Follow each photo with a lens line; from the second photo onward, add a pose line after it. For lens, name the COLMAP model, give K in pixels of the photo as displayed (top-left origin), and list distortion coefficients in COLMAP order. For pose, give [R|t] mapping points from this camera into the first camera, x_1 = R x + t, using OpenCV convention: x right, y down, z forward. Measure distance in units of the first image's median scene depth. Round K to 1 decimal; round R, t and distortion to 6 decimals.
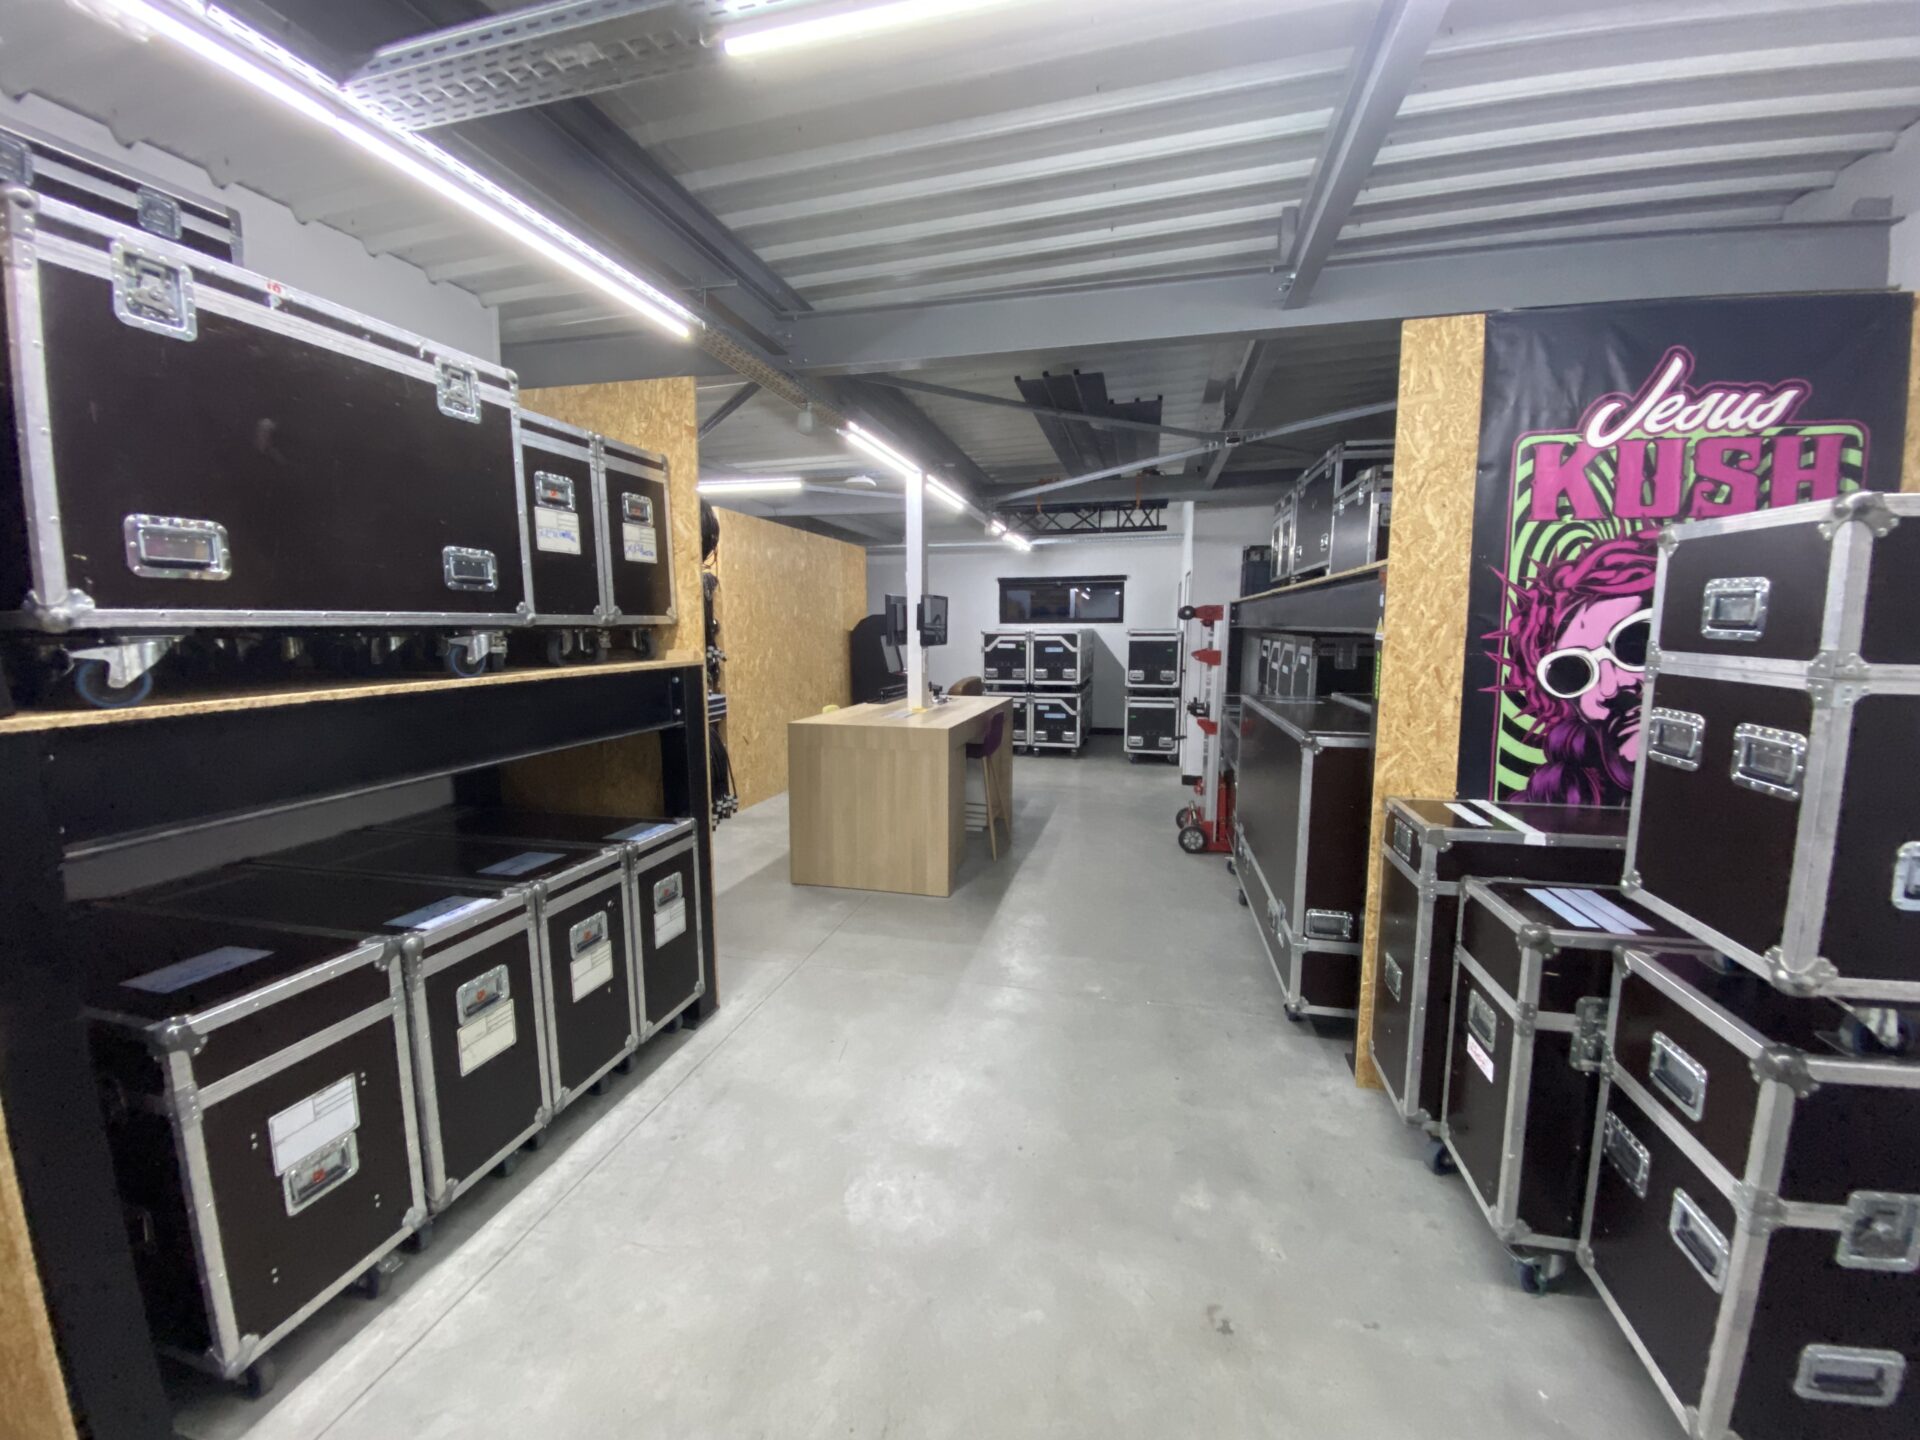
lens RADIAL K [[777.4, 0, 959.3], [0, 777.4, 719.0], [0, 0, 1]] dist [0.037762, -0.000202]
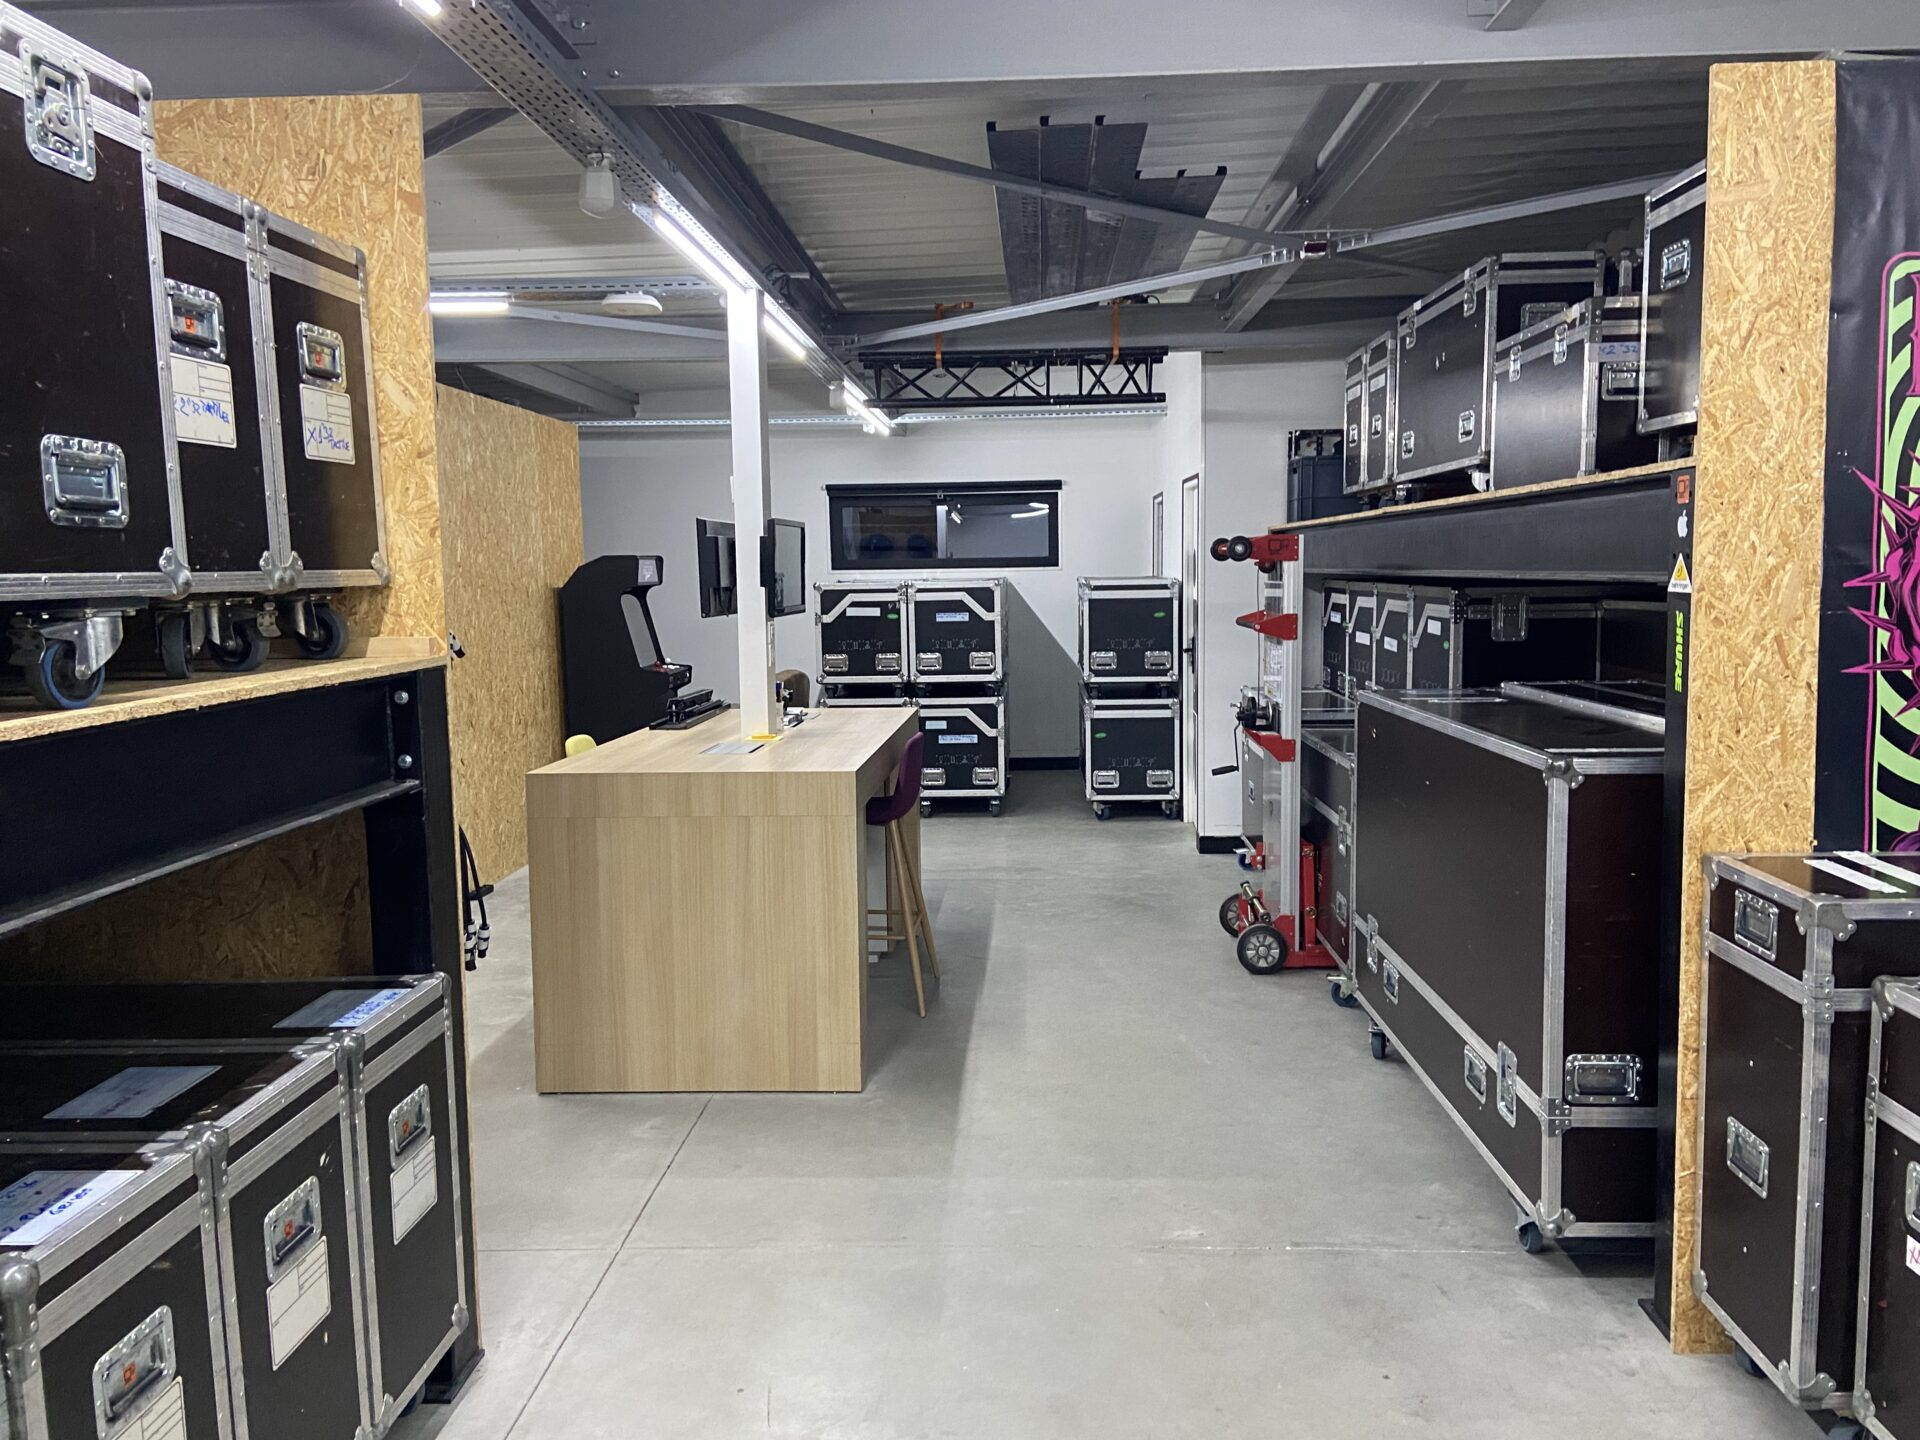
lens RADIAL K [[1458.3, 0, 970.2], [0, 1458.3, 717.6], [0, 0, 1]] dist [0.078373, -0.033174]
pose [[0.979453, -0.035663, 0.198495, -0.193524], [0.039648, 0.999083, -0.016138, -0.007491], [-0.197737, 0.023677, 0.979969, 0.005179]]
